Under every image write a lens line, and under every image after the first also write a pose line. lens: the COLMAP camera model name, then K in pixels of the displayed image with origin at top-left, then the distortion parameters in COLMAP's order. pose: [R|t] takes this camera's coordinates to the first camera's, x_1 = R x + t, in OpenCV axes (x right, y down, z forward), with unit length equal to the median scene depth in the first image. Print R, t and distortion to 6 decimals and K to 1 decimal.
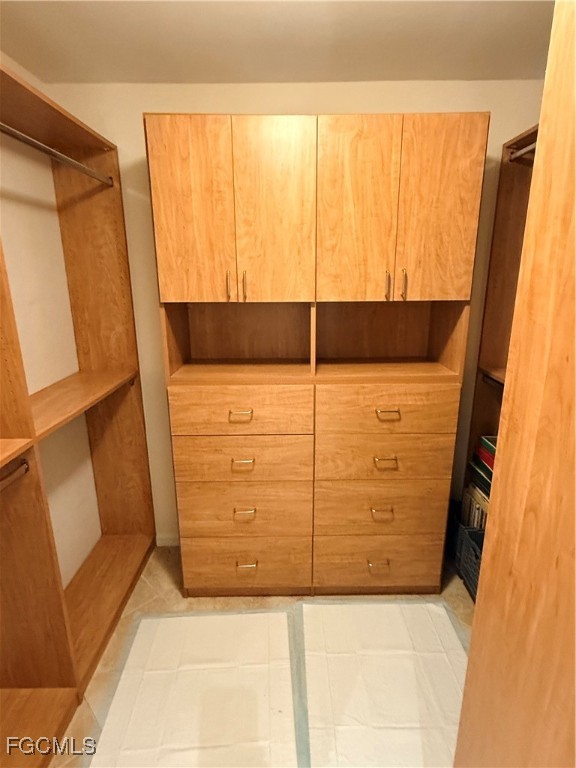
lens RADIAL K [[403.2, 0, 288.4], [0, 403.2, 381.3], [0, 0, 1]] dist [0.001014, 0.000181]
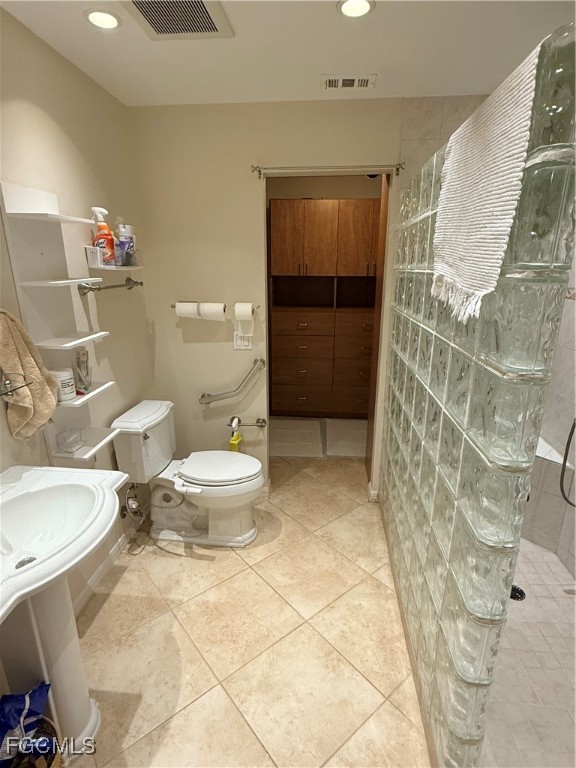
lens RADIAL K [[403.2, 0, 287.9], [0, 403.2, 385.2], [0, 0, 1]] dist [0.001014, 0.000181]
pose [[0.995753, 0.035326, -0.085017, 0.007825], [-0.032838, 0.998995, 0.030497, 0.381404], [0.086009, -0.027575, 0.995913, -1.402552]]
